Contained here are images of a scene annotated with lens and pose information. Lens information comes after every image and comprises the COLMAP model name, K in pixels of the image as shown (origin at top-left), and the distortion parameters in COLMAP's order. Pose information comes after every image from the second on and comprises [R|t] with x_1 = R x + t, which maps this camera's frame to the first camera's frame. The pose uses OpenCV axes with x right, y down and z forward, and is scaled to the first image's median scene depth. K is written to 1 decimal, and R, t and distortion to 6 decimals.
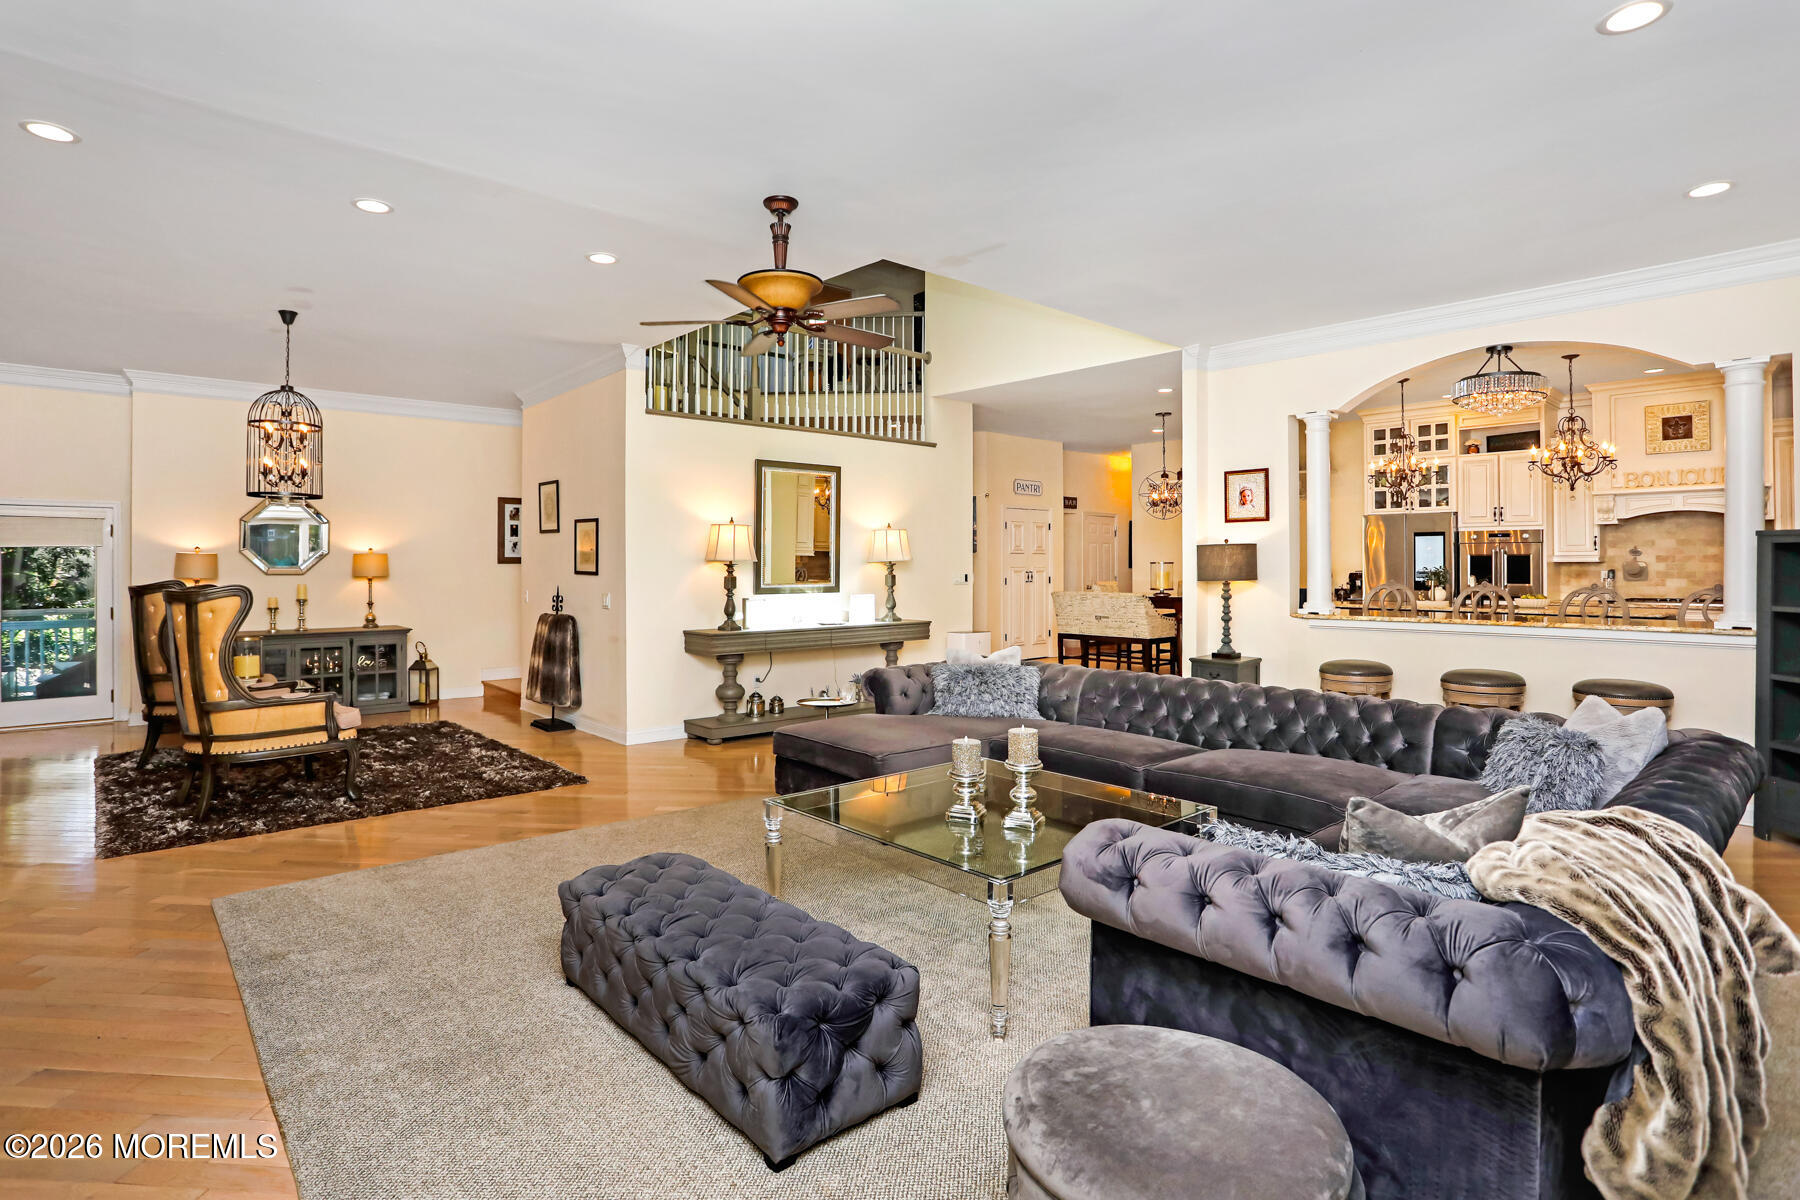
lens RADIAL K [[883.8, 0, 852.8], [0, 883.8, 567.4], [0, 0, 1]] dist [-0.044533, 0.000686]
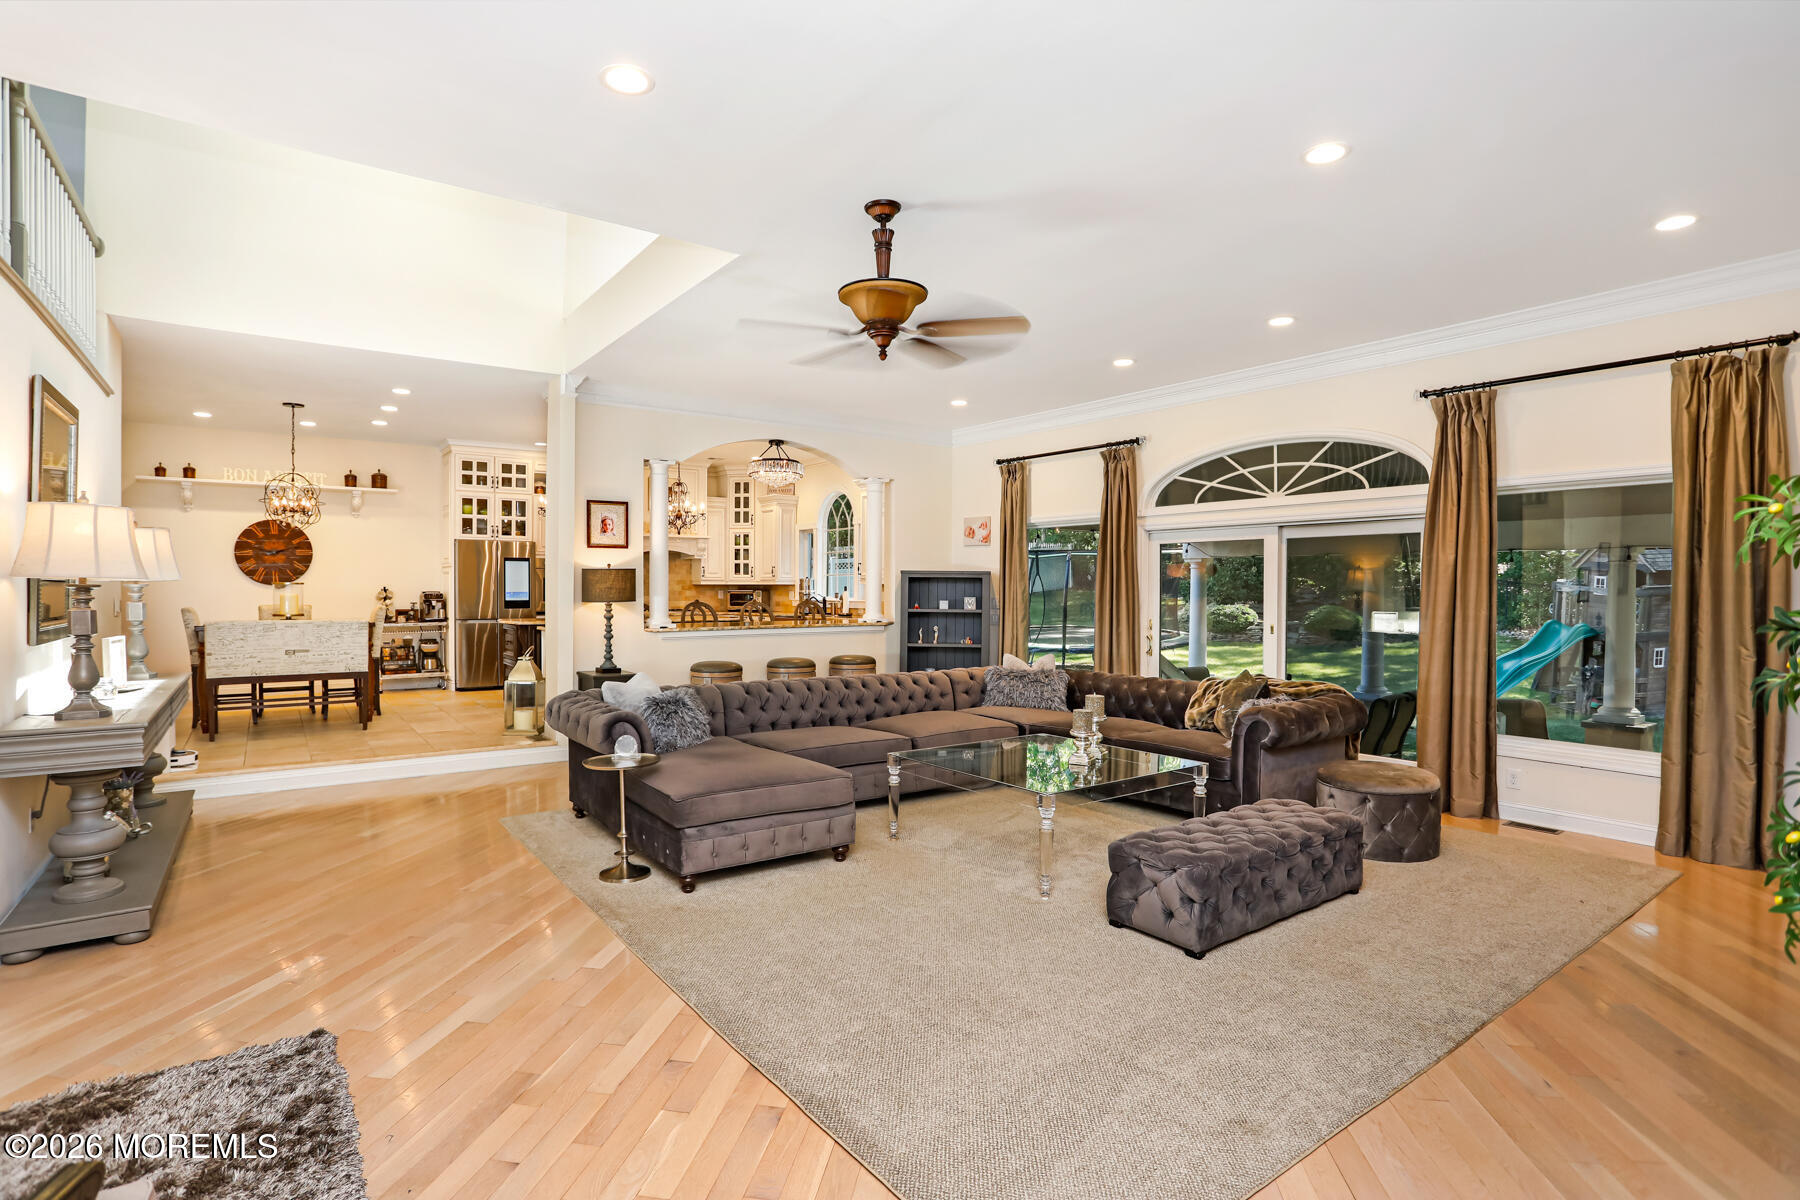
lens RADIAL K [[893.7, 0, 895.8], [0, 893.7, 591.6], [0, 0, 1]] dist [-0.017980, 0.000334]
pose [[0.066173, -0.005094, 0.997795, -0.540945], [-0.000540, 0.999987, 0.005141, -0.002813], [-0.997808, -0.000879, 0.066169, 0.473290]]
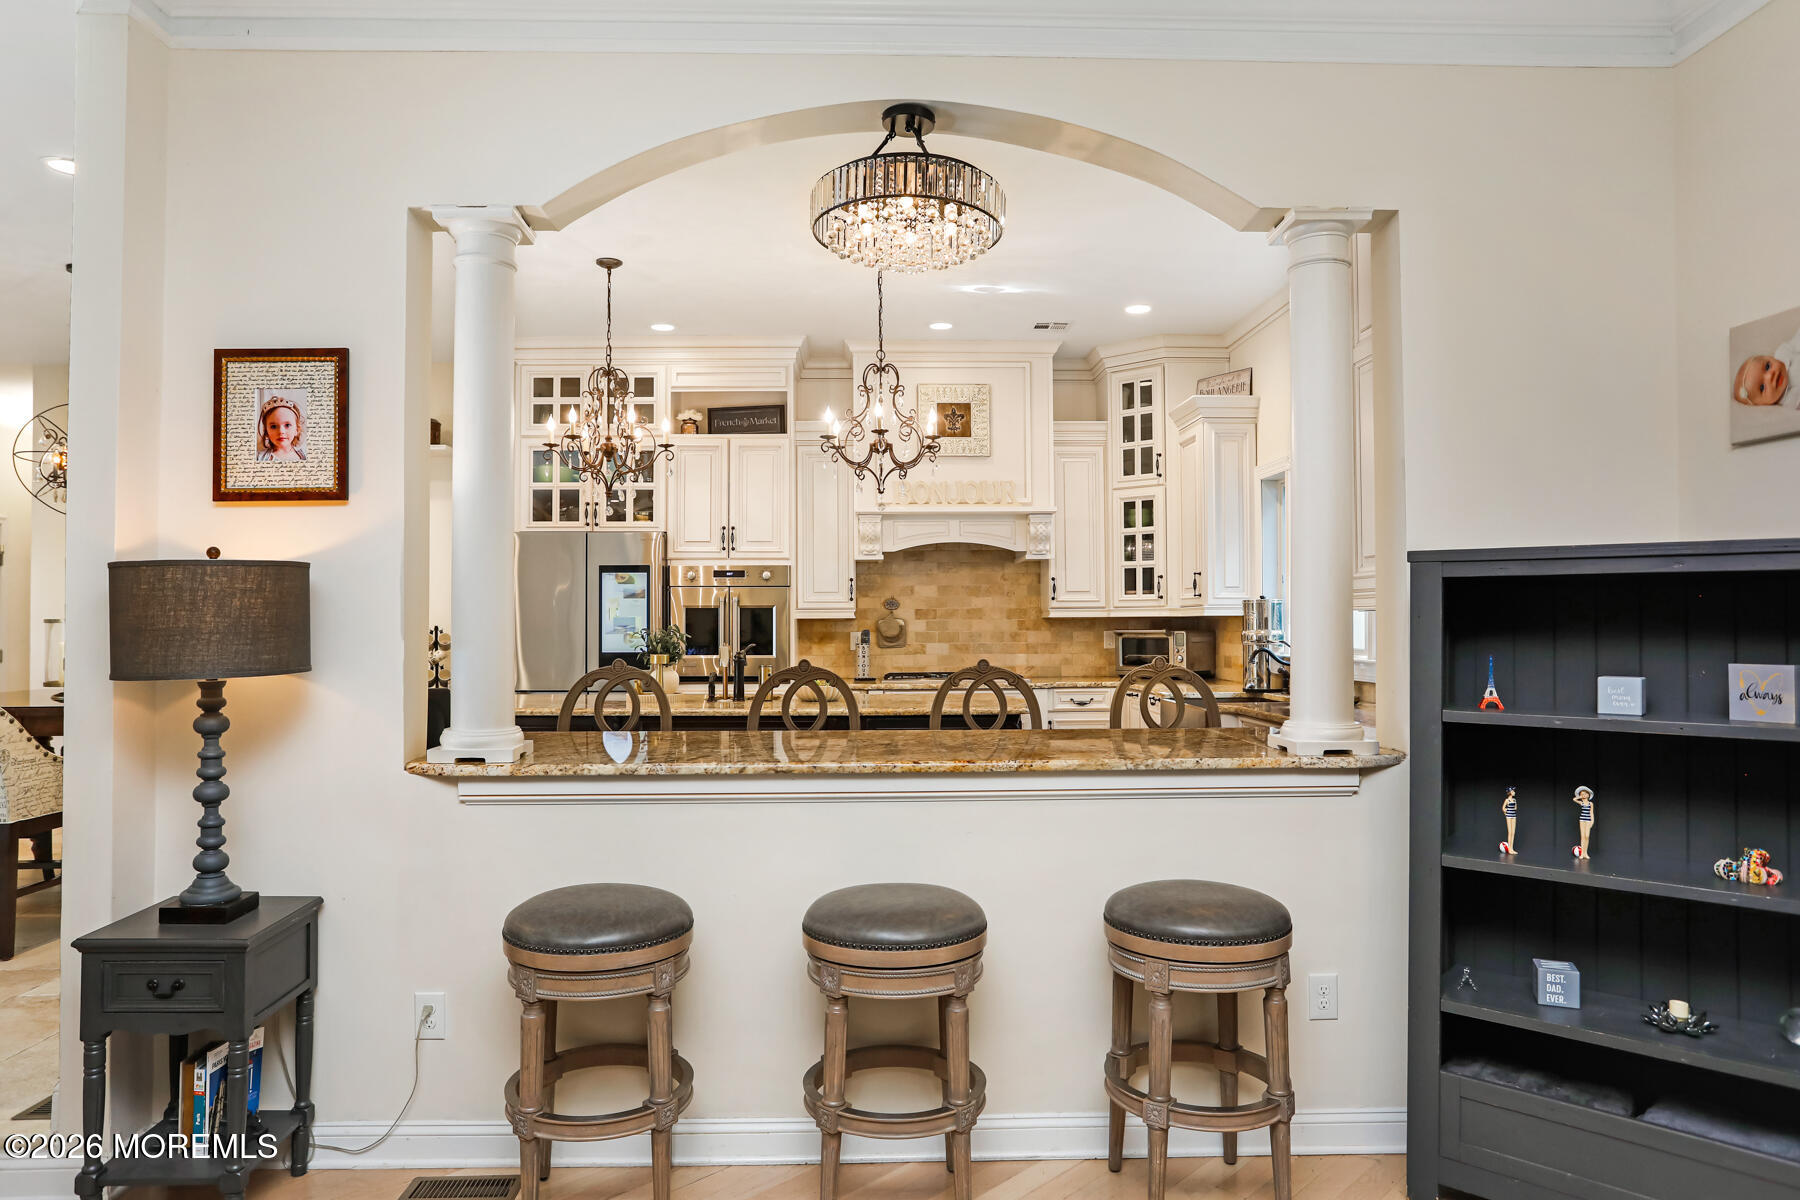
lens RADIAL K [[1147.6, 0, 854.2], [0, 1147.6, 589.7], [0, 0, 1]] dist [-0.003118, 0.000200]
pose [[0.641495, 0.020257, 0.766859, 0.210038], [0.003813, 0.999555, -0.029594, -0.002553], [-0.767118, 0.021909, 0.641132, 0.454014]]
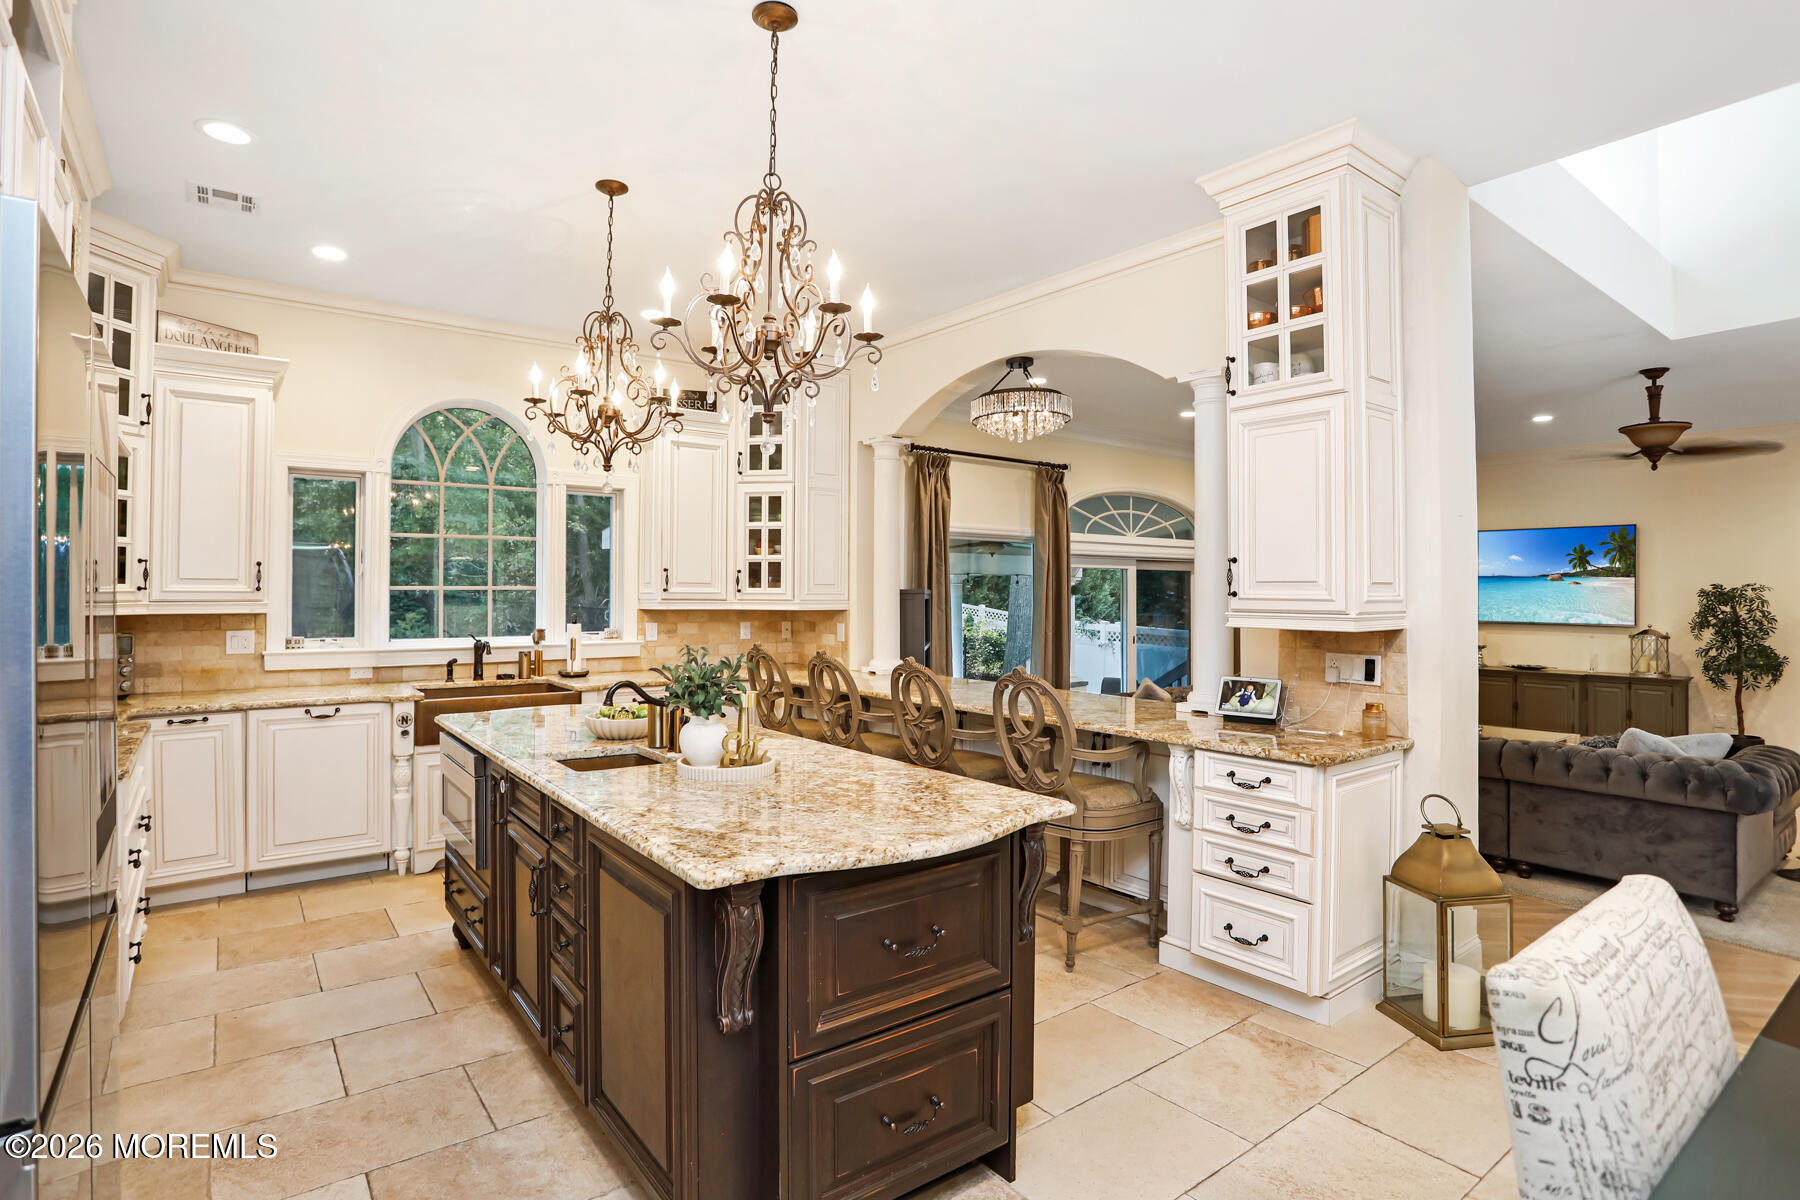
lens RADIAL K [[900.5, 0, 896.7], [0, 900.5, 607.3], [0, 0, 1]] dist [-0.040719, 0.000548]
pose [[-0.998599, -0.005067, 0.052674, 0.577500], [-0.004208, 0.999857, 0.016403, -0.021055], [-0.052749, 0.016159, -0.998477, 1.298883]]
